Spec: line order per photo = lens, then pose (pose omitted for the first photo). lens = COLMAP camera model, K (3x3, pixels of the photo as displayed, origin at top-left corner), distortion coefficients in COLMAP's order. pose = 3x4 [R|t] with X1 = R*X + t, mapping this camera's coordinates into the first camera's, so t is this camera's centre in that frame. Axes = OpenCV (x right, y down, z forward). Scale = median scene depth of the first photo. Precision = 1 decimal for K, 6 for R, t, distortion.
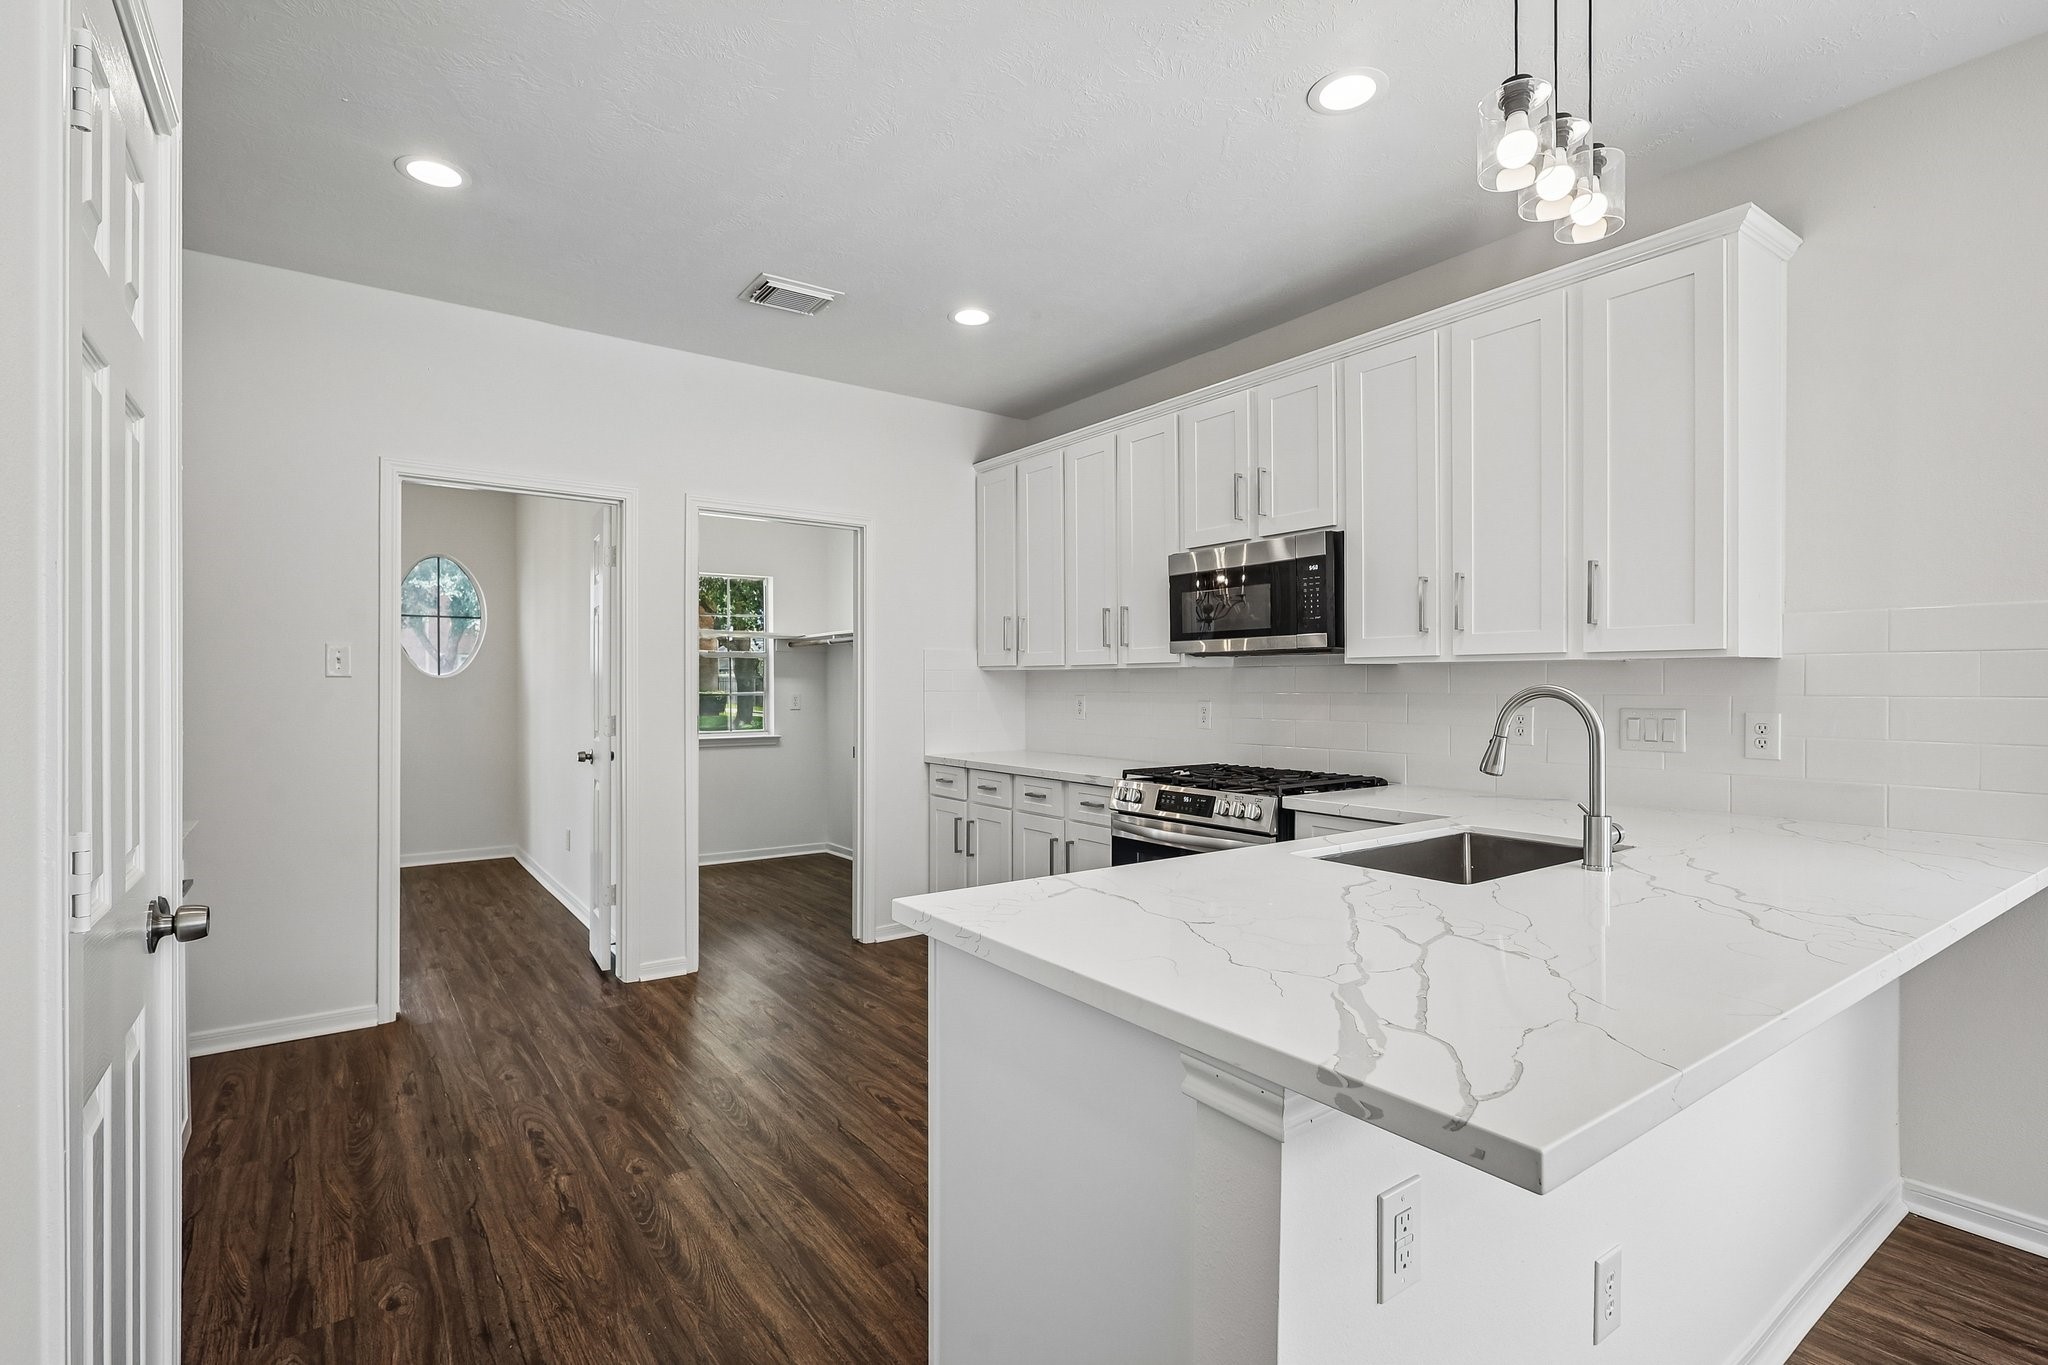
lens RADIAL K [[948.1, 0, 1017.6], [0, 948.1, 692.7], [0, 0, 1]] dist [0.000319, 0.000882]
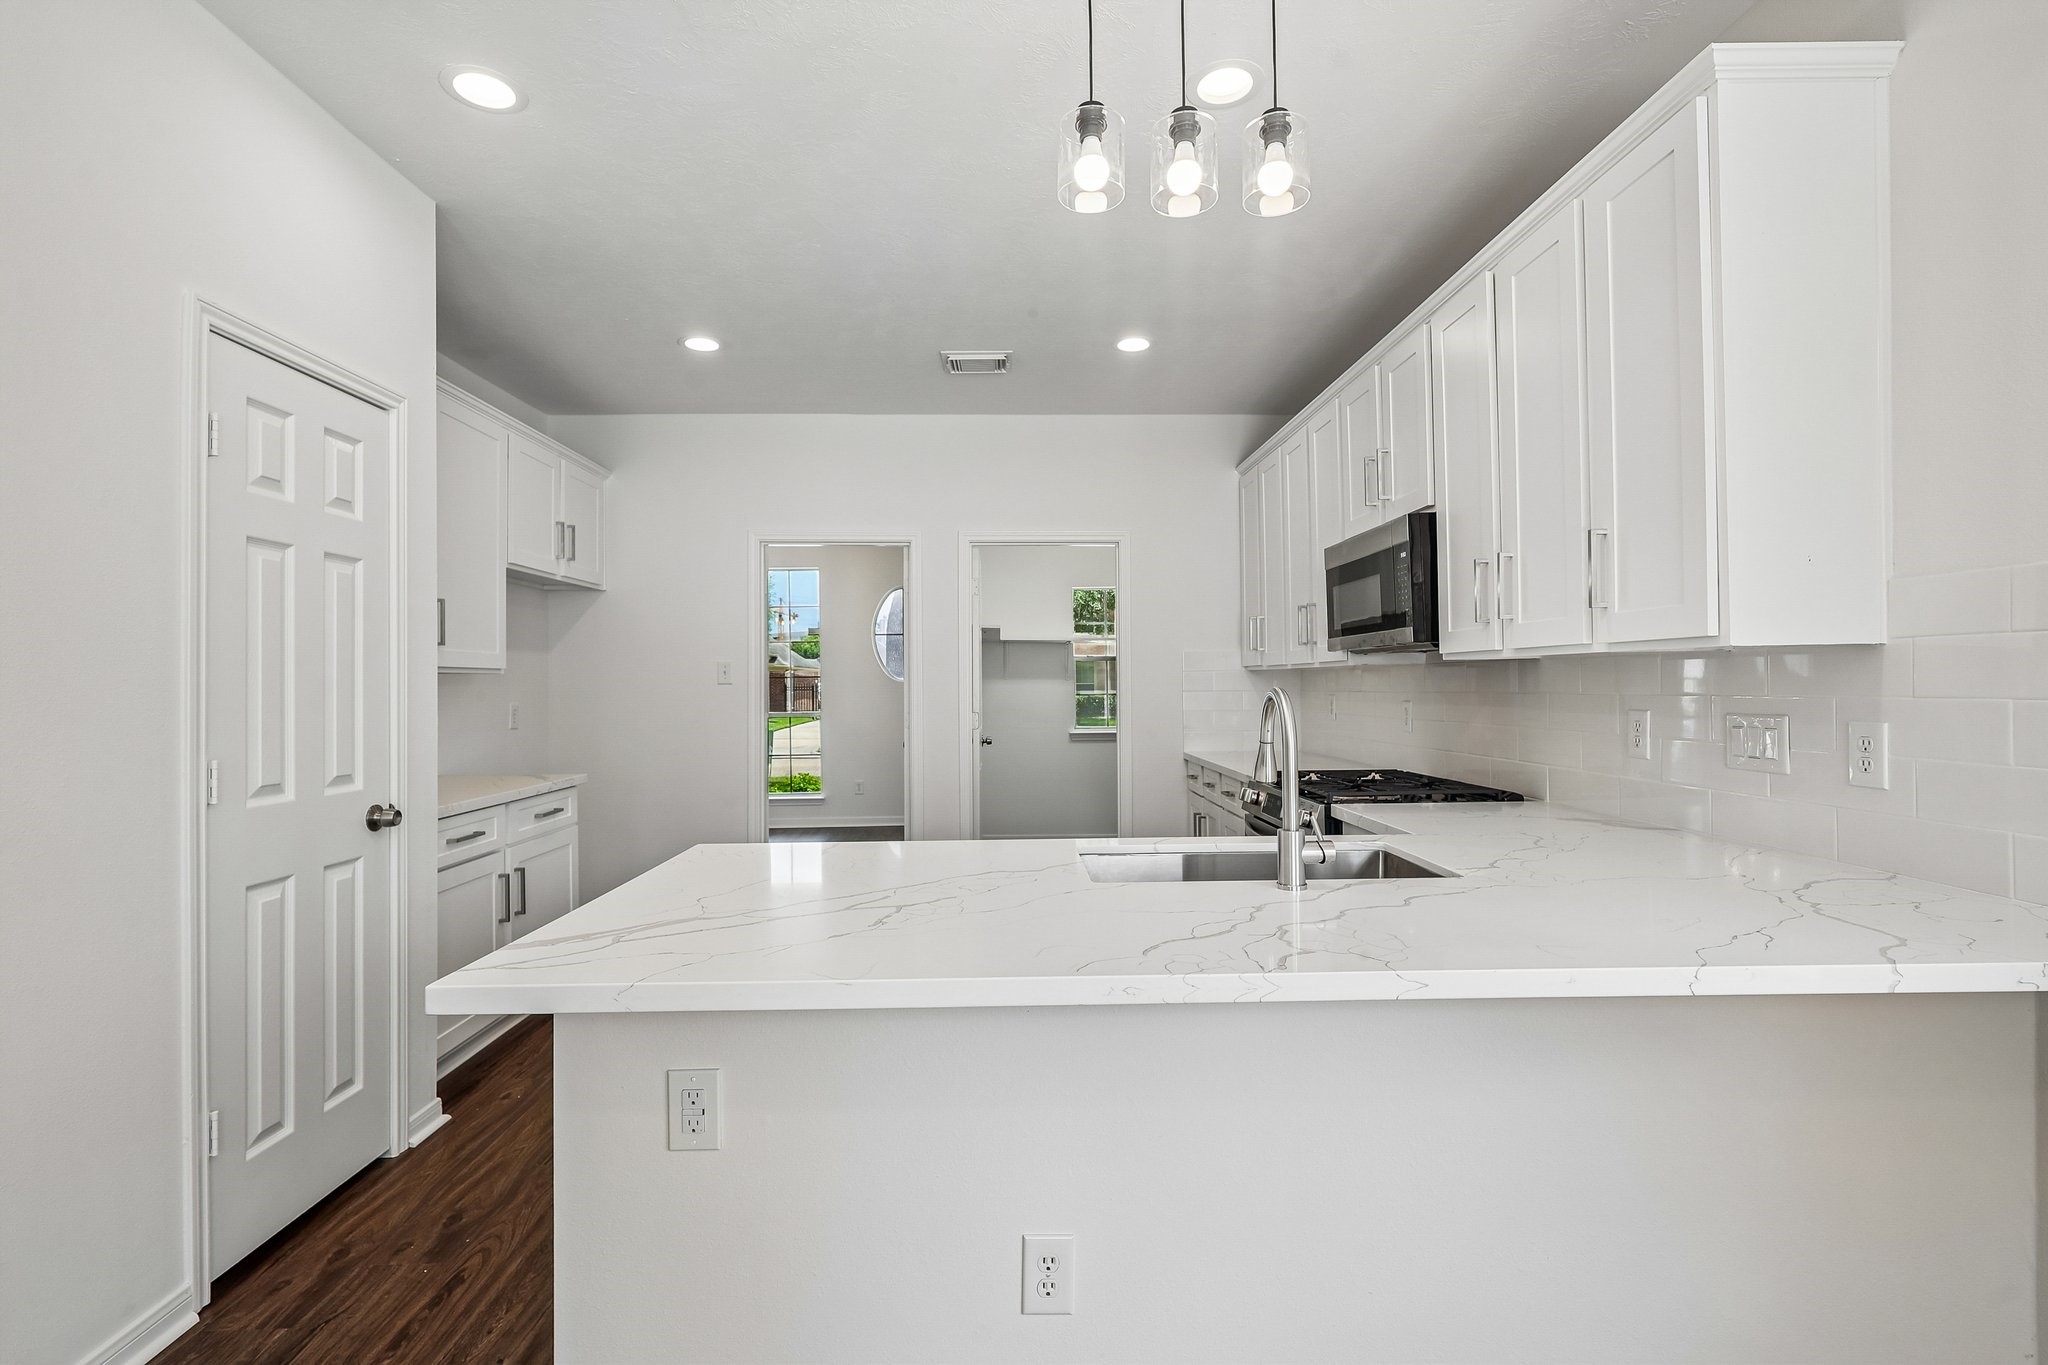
lens RADIAL K [[948.1, 0, 1021.3], [0, 948.1, 672.3], [0, 0, 1]] dist [0.000319, 0.000882]
pose [[0.828512, -0.016338, -0.559732, 0.696427], [0.006973, 0.999798, -0.018861, -0.007062], [0.559927, 0.011723, 0.828459, 0.062638]]
